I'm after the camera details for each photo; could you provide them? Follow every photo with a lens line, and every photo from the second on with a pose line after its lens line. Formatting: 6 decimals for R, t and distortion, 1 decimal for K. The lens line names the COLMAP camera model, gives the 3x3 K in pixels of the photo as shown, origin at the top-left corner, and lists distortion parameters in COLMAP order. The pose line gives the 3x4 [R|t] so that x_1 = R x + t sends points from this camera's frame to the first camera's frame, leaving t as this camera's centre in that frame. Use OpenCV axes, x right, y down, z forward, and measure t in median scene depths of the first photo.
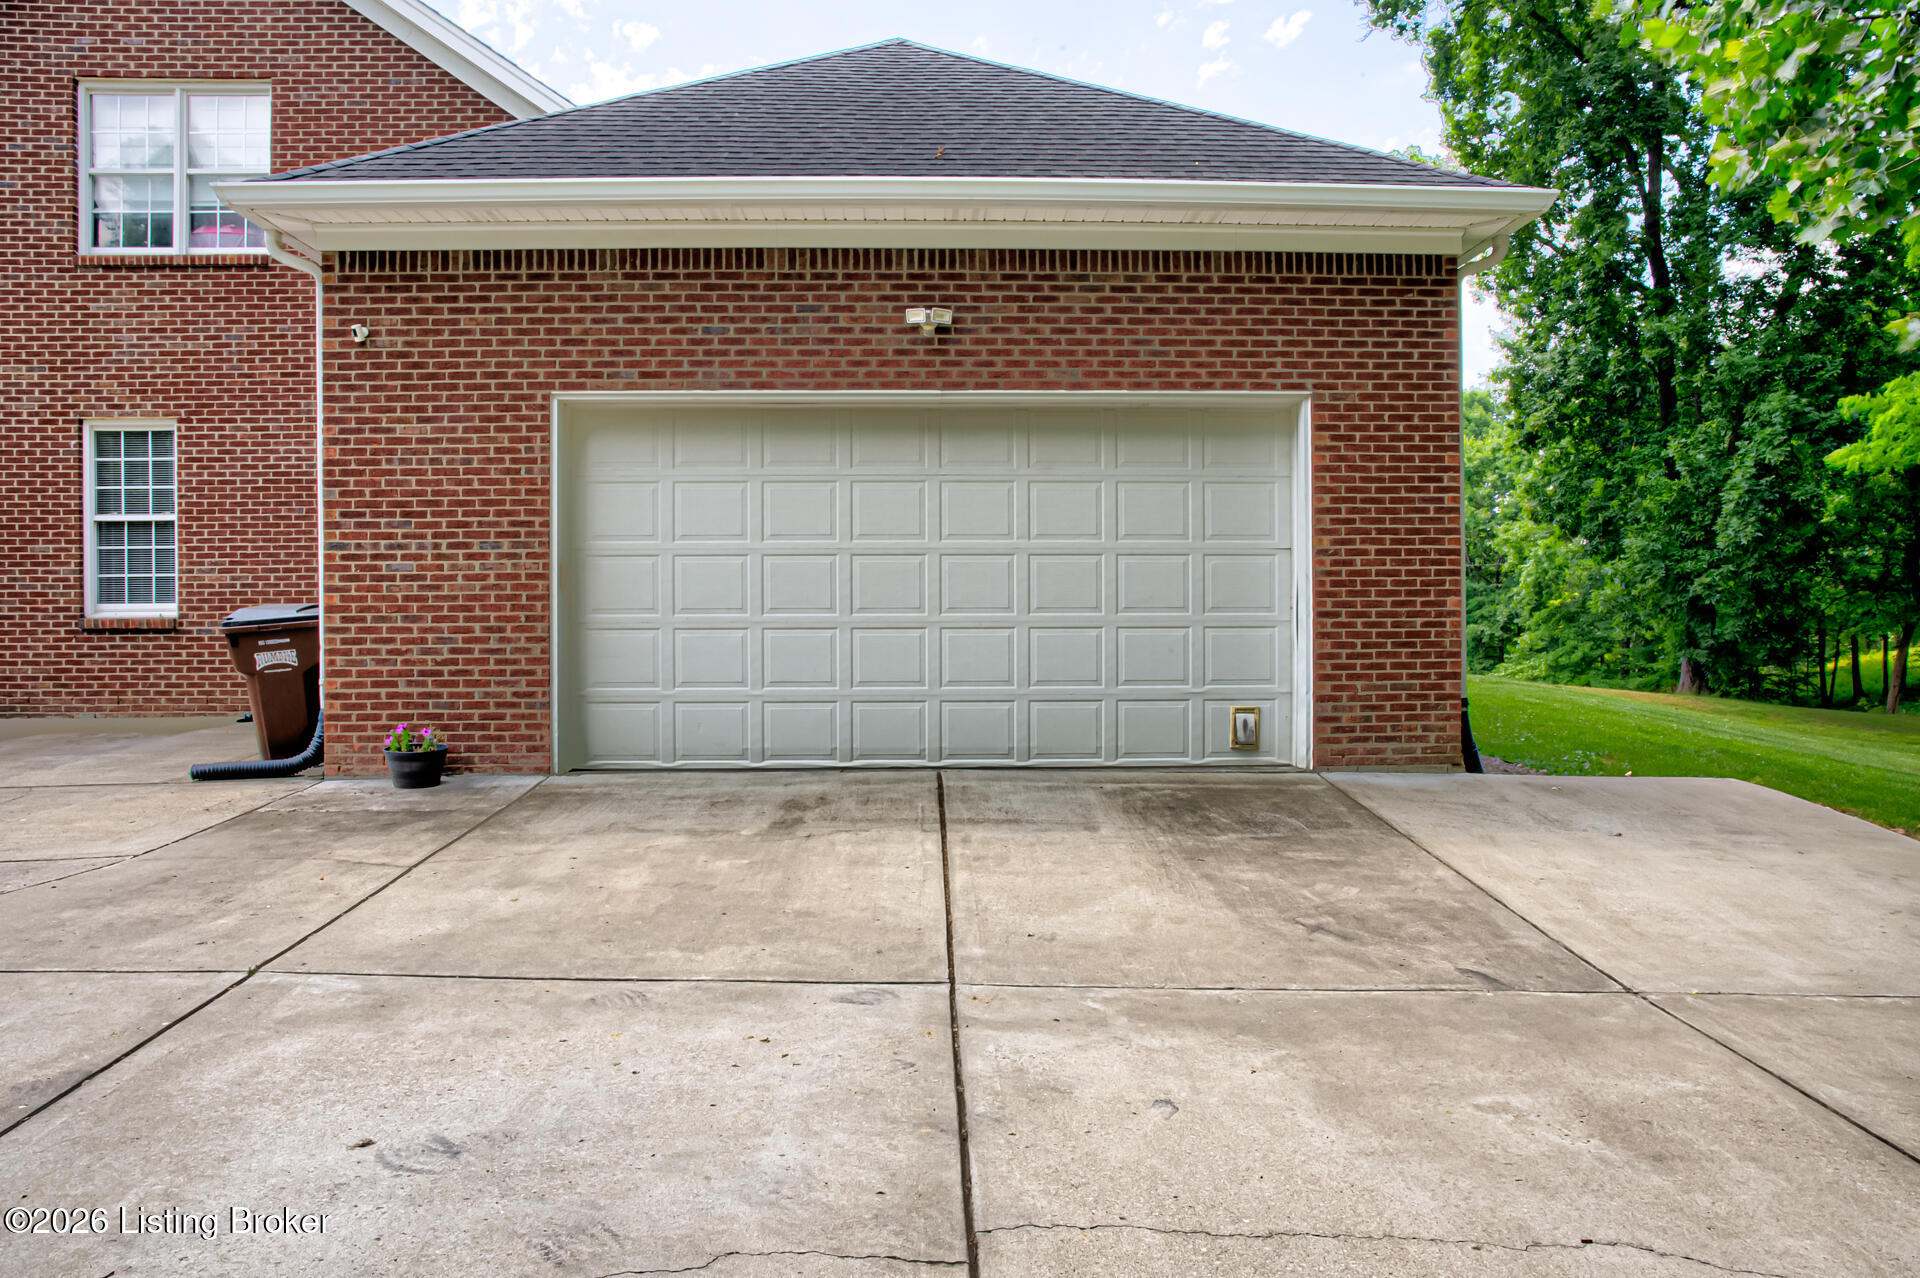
lens RADIAL K [[1328.3, 0, 960.0], [0, 1328.3, 639.0], [0, 0, 1]] dist [-0.113878, 0.090432]
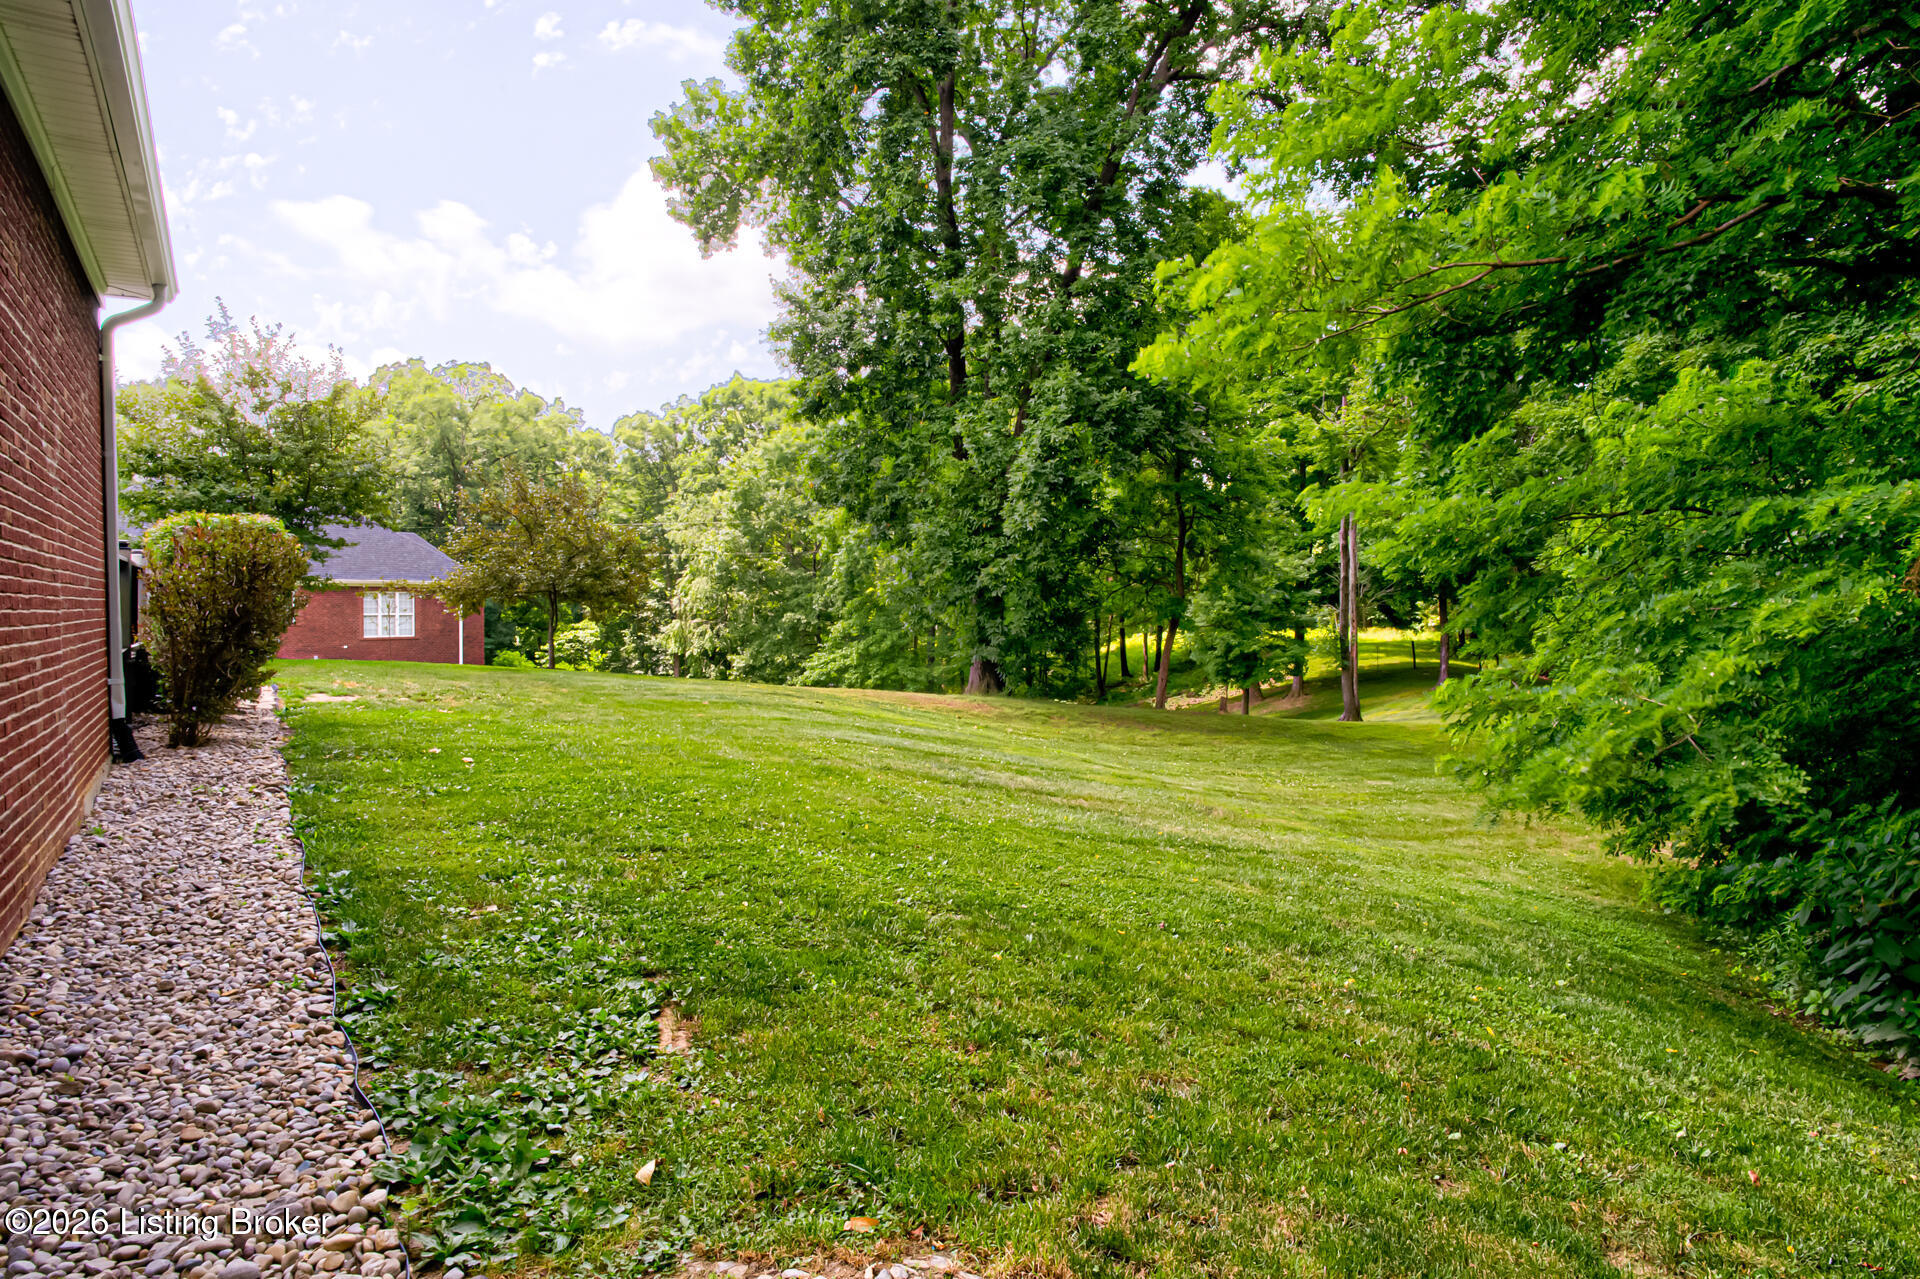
lens RADIAL K [[1266.5, 0, 960.0], [0, 1266.5, 639.5], [0, 0, 1]] dist [-0.098401, 0.082730]
pose [[0.884219, -0.011460, 0.466932, 0.075009], [0.005260, 0.999880, 0.014581, -0.005408], [-0.467043, -0.010437, 0.884173, 0.118770]]
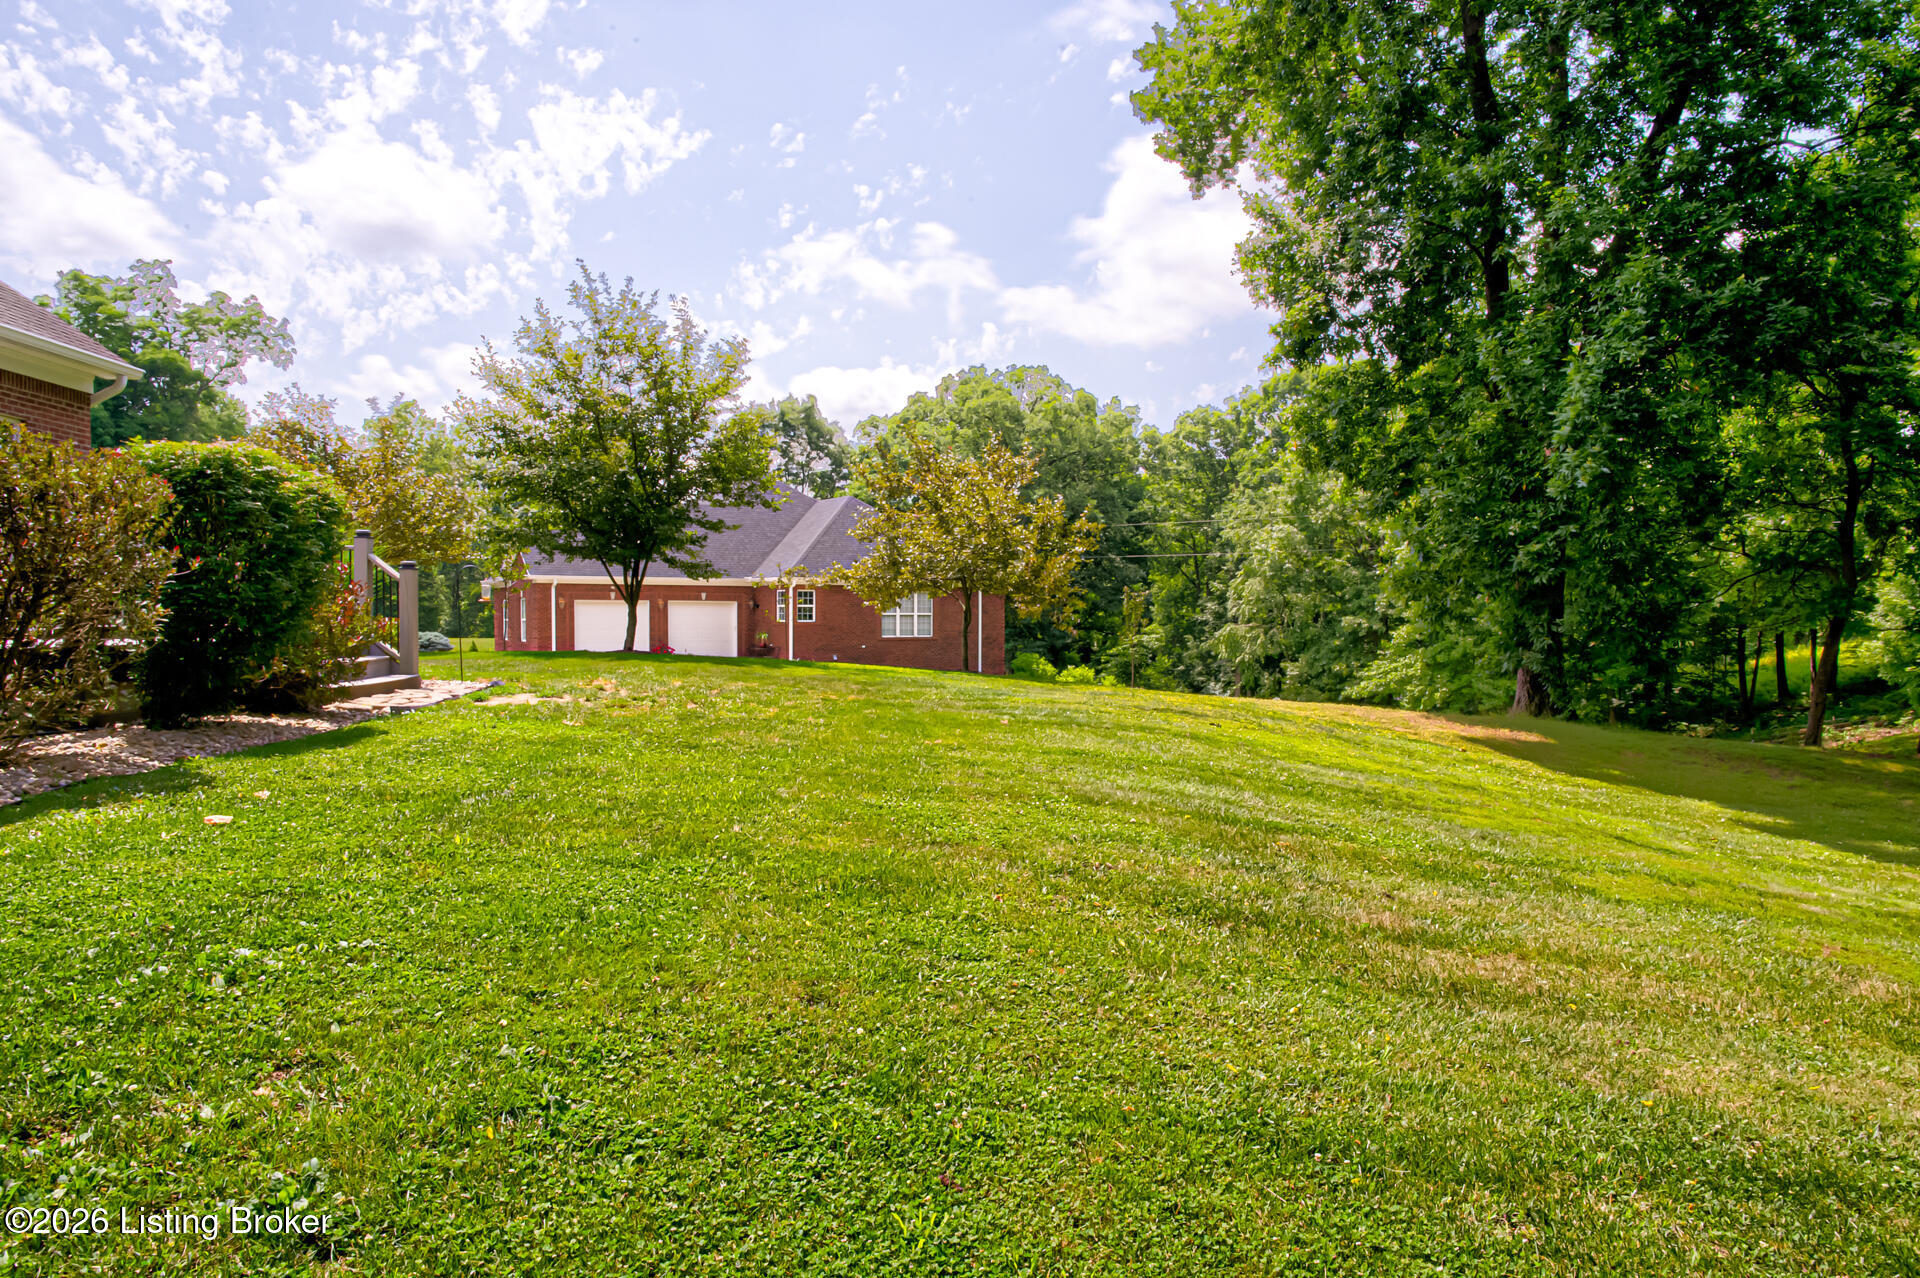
lens RADIAL K [[1266.5, 0, 960.0], [0, 1266.5, 639.0], [0, 0, 1]] dist [-0.098401, 0.082730]
pose [[0.999875, 0.001118, 0.015749, 0.146603], [-0.001230, 0.999974, 0.007071, -0.001597], [-0.015741, -0.007089, 0.999851, 0.196790]]
